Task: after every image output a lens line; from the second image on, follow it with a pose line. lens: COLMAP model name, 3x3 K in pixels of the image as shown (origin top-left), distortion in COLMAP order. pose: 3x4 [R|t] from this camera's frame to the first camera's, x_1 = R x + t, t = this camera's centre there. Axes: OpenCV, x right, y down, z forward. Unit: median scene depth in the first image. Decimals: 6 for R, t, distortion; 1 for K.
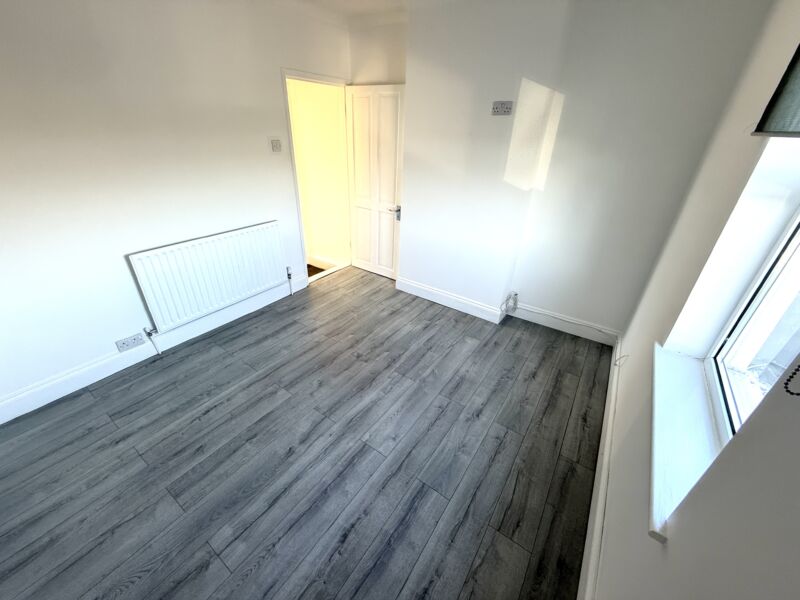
lens RADIAL K [[318.5, 0, 396.5], [0, 318.5, 300.0], [0, 0, 1]] dist [-0.000182, -0.000152]
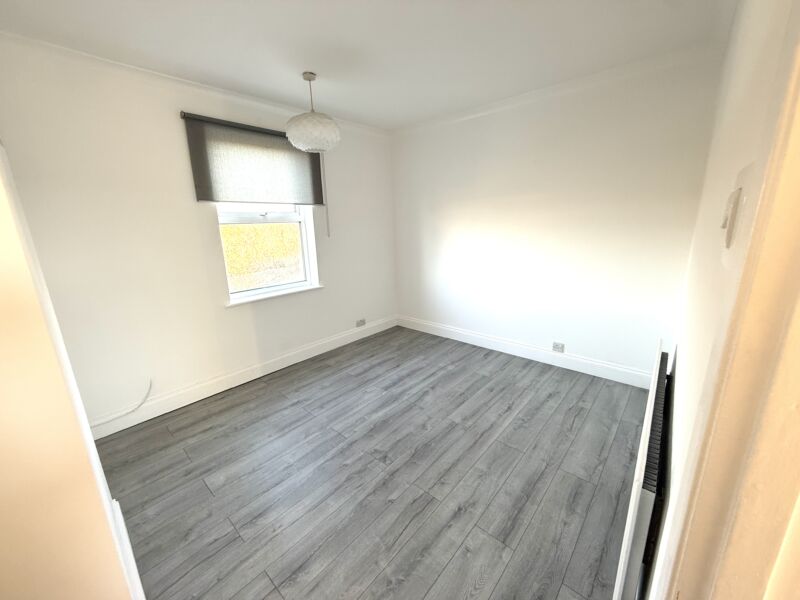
lens RADIAL K [[318.5, 0, 396.5], [0, 318.5, 300.0], [0, 0, 1]] dist [-0.000182, -0.000152]
pose [[-0.992110, -0.036127, 0.120056, -0.268321], [0.055114, 0.734425, 0.676449, -0.751552], [-0.112610, 0.677728, -0.726639, 1.524307]]
